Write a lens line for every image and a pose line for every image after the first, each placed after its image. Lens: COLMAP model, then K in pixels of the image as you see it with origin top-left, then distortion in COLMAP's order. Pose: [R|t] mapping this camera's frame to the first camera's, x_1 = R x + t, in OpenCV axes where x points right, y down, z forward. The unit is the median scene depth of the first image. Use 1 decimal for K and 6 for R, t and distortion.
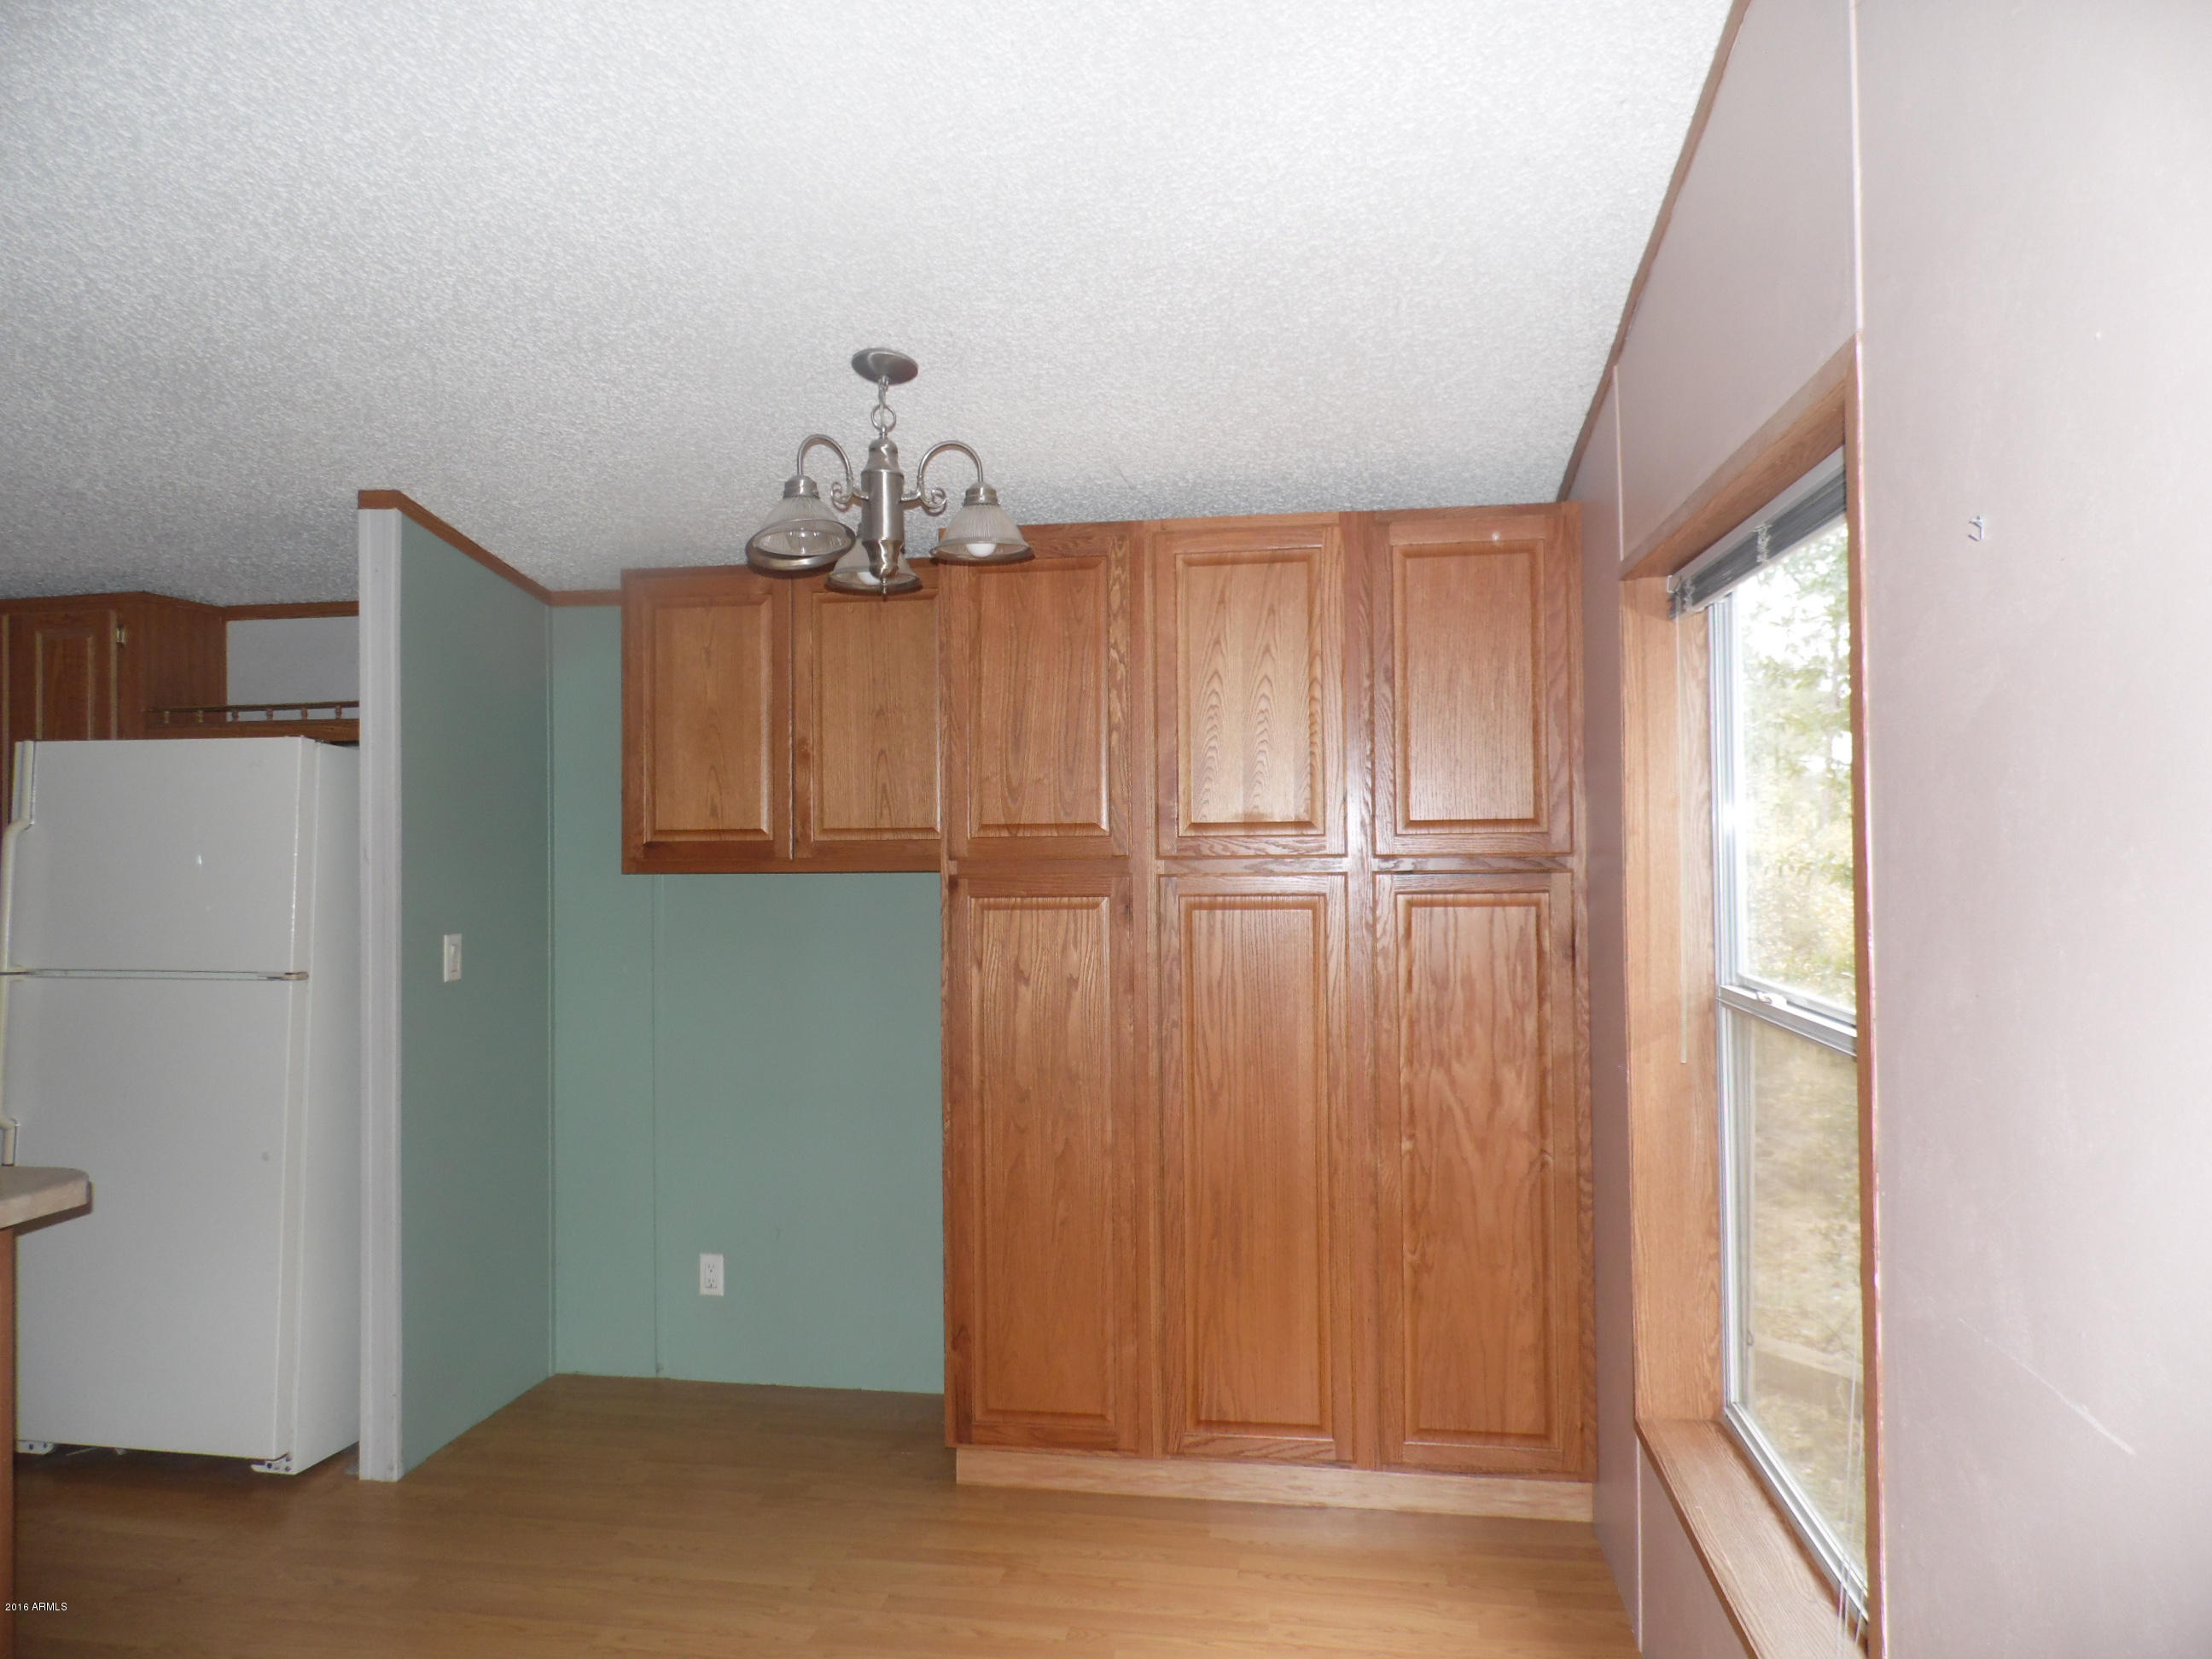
lens RADIAL K [[1468.1, 0, 1105.3], [0, 1468.1, 827.2], [0, 0, 1]] dist [0.000865, -0.007841]
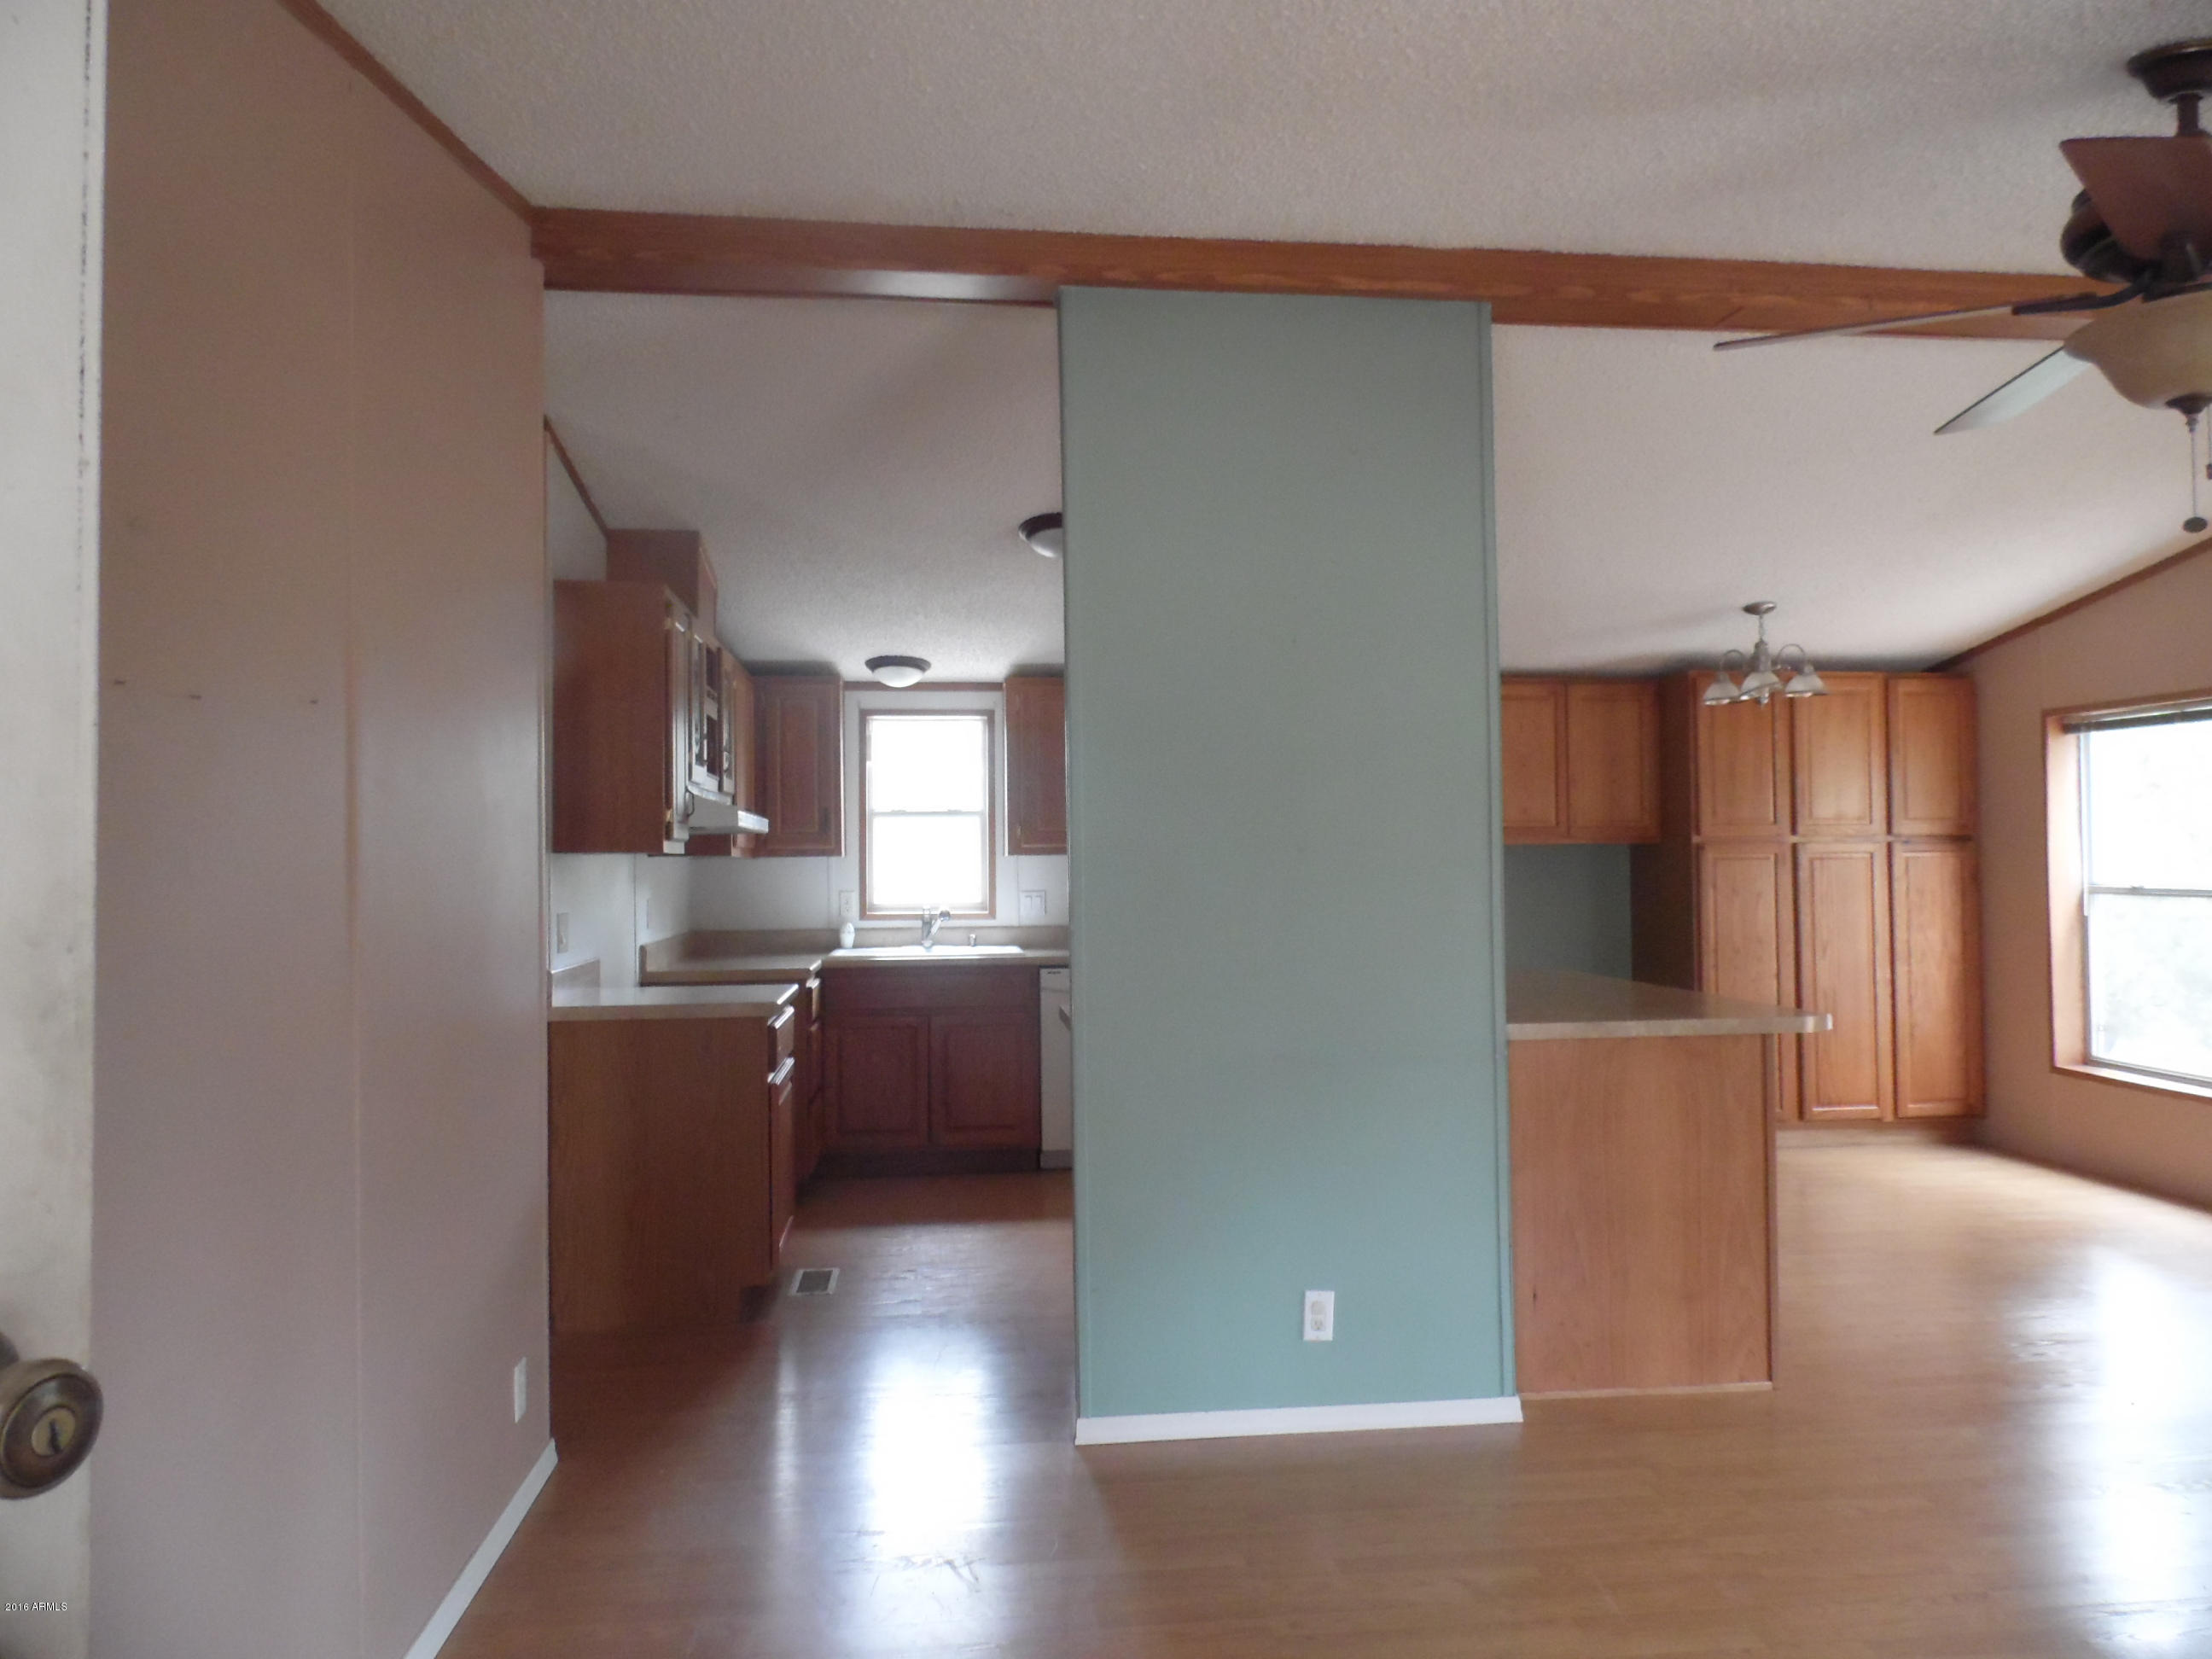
lens RADIAL K [[1468.1, 0, 1106.6], [0, 1468.1, 831.2], [0, 0, 1]] dist [0.000865, -0.007841]
pose [[0.964757, 0.005366, 0.263088, -1.334141], [-0.004608, 0.999983, -0.003499, 0.025464], [-0.263103, 0.002163, 0.964765, -0.689774]]
